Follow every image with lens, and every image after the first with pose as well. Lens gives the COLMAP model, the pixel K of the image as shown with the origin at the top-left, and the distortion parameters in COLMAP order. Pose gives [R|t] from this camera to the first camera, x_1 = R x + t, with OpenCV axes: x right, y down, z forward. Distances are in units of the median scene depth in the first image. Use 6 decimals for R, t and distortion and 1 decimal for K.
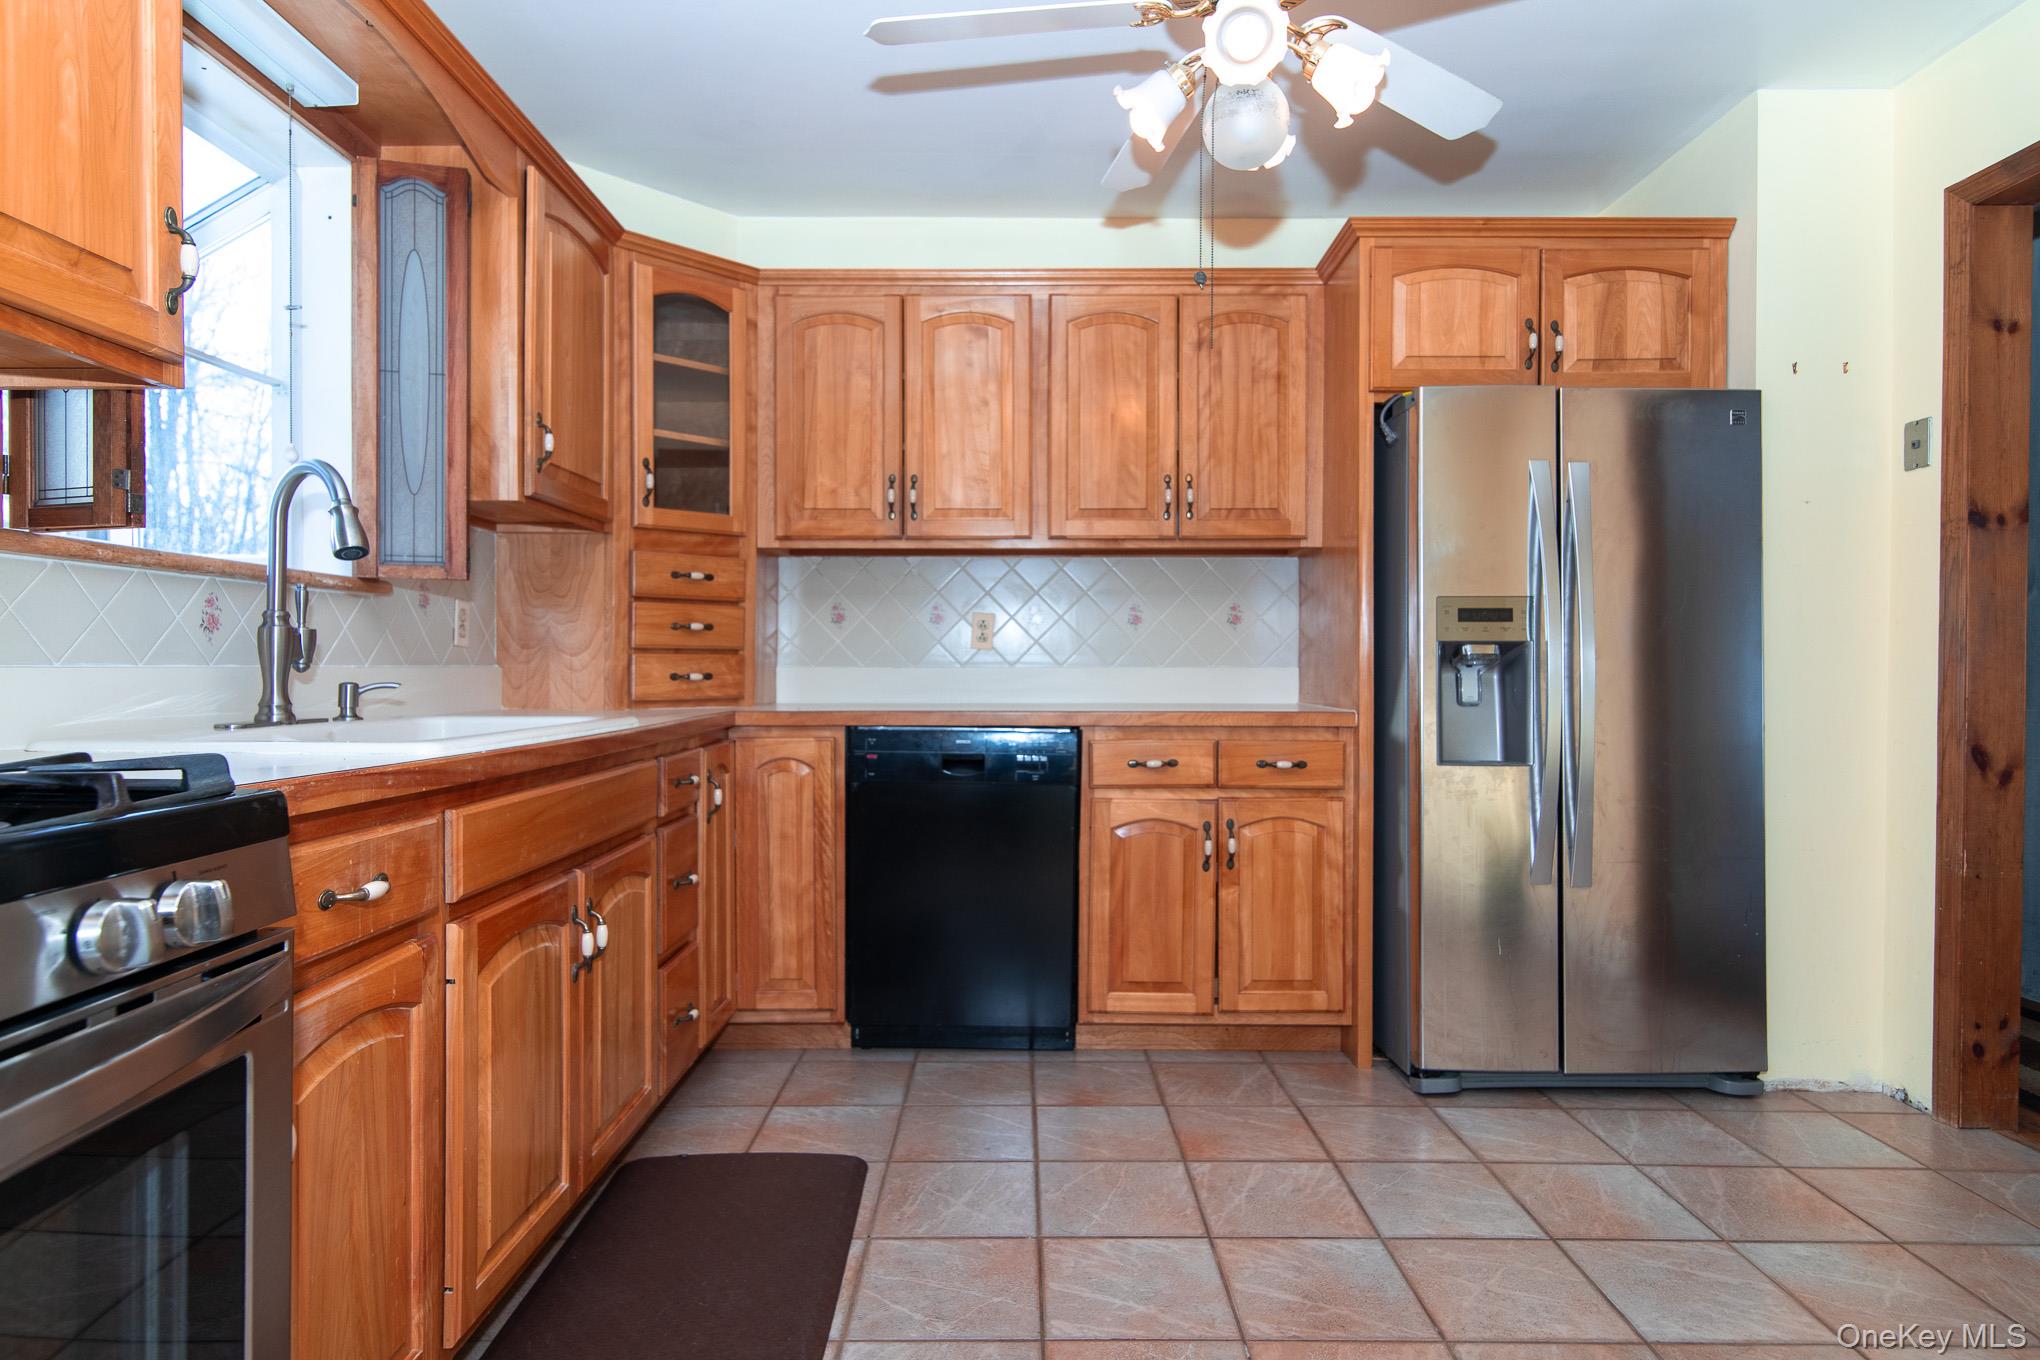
lens RADIAL K [[1140.8, 0, 1018.2], [0, 1140.8, 670.4], [0, 0, 1]] dist [0.000334, -0.000360]
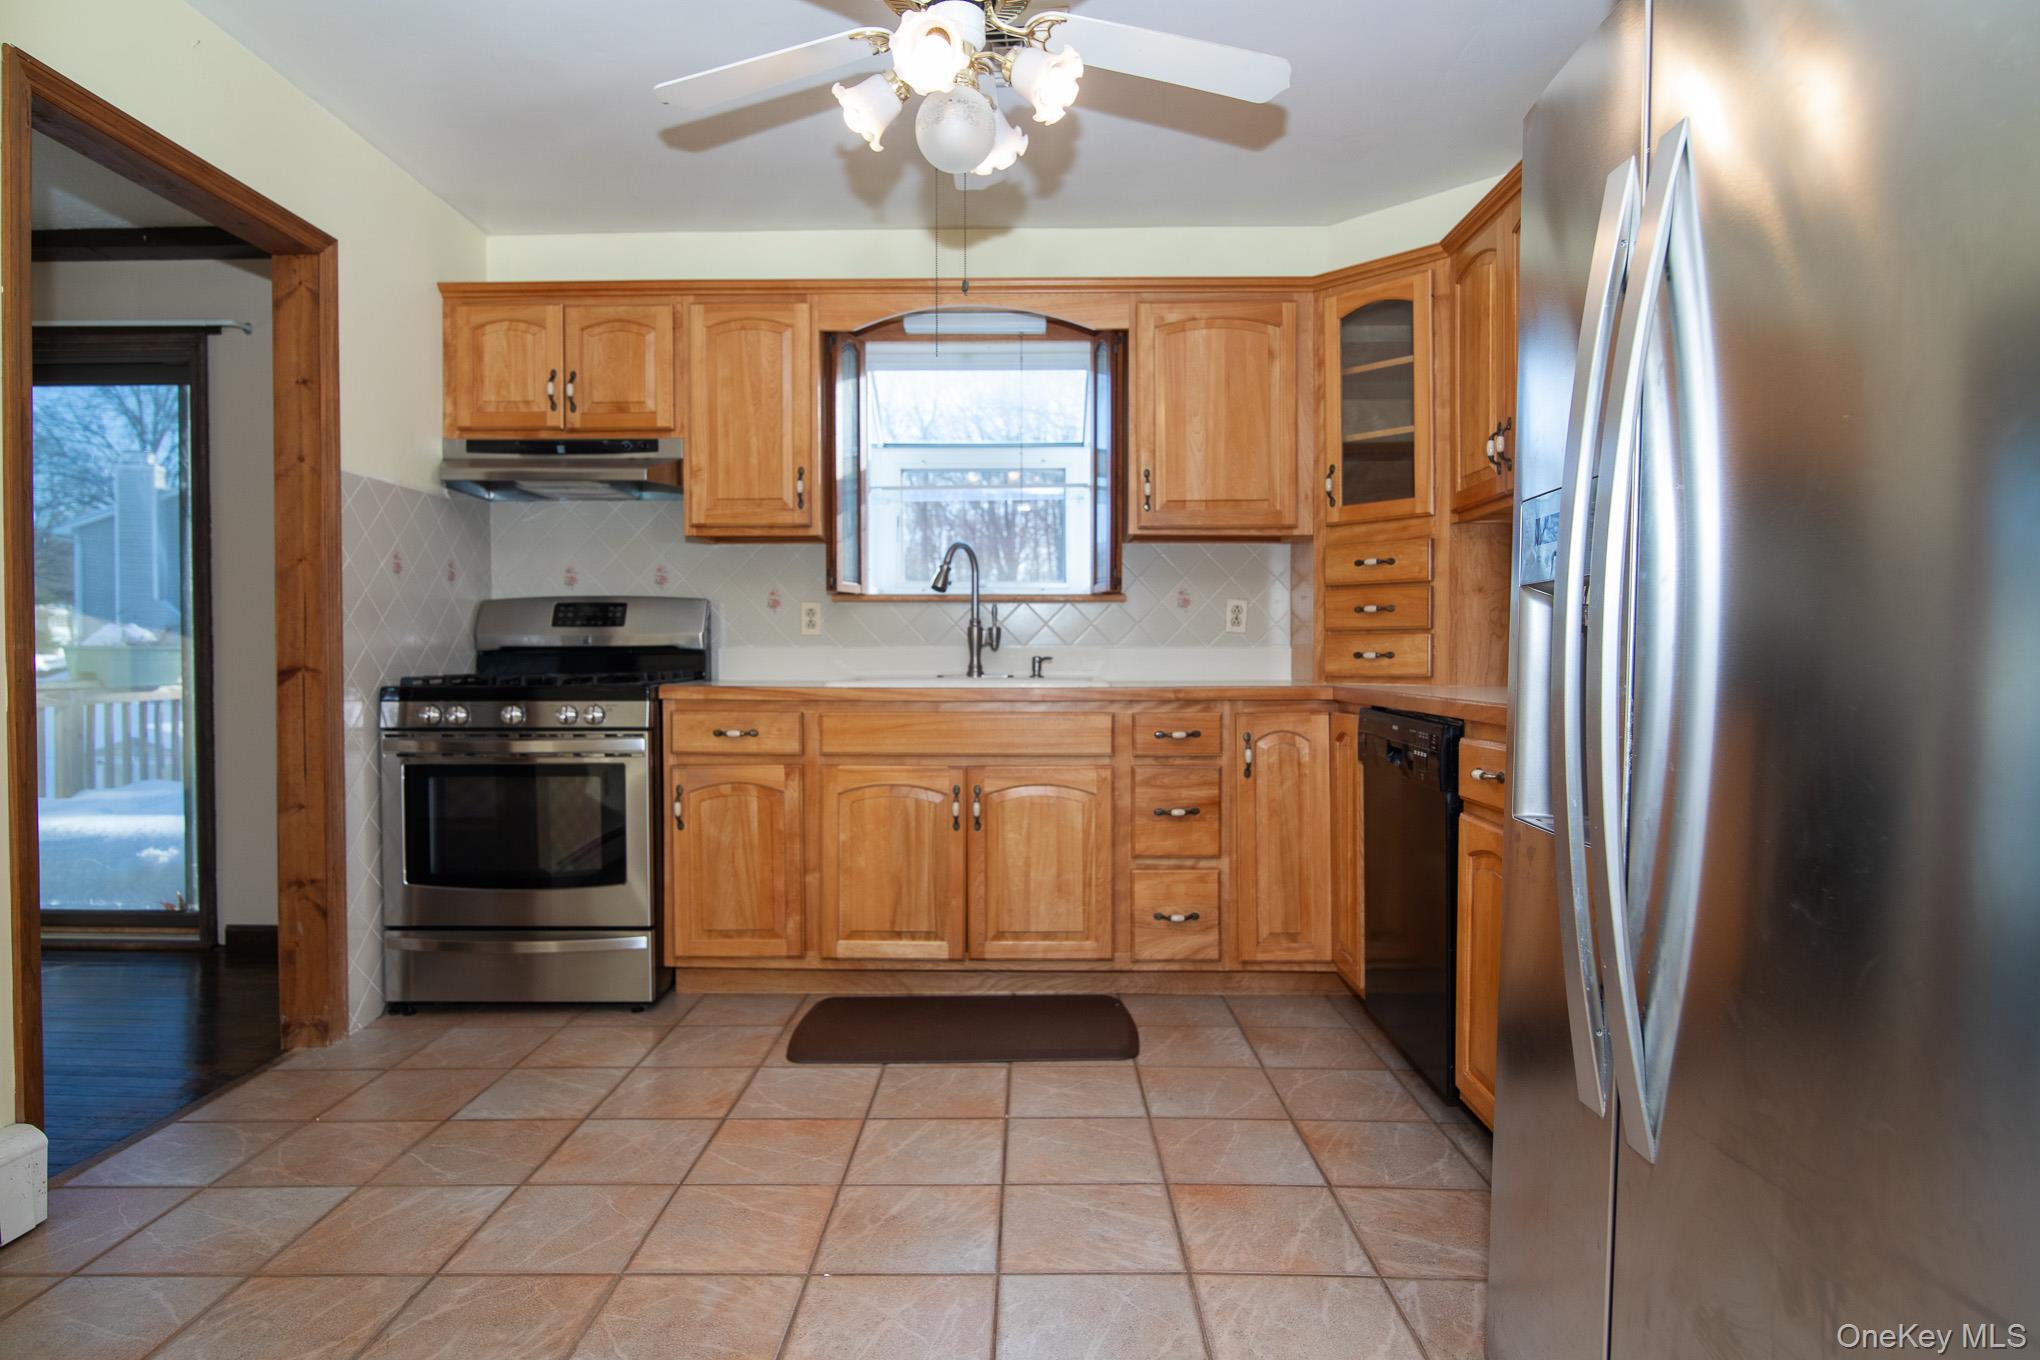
lens RADIAL K [[1138.1, 0, 1011.5], [0, 1138.1, 662.4], [0, 0, 1]] dist [0.000211, -0.001210]
pose [[-0.014368, 0.012884, -0.999814, 1.098314], [-0.000091, 0.999917, 0.012887, -0.002123], [0.999897, 0.000276, -0.014366, 0.921010]]
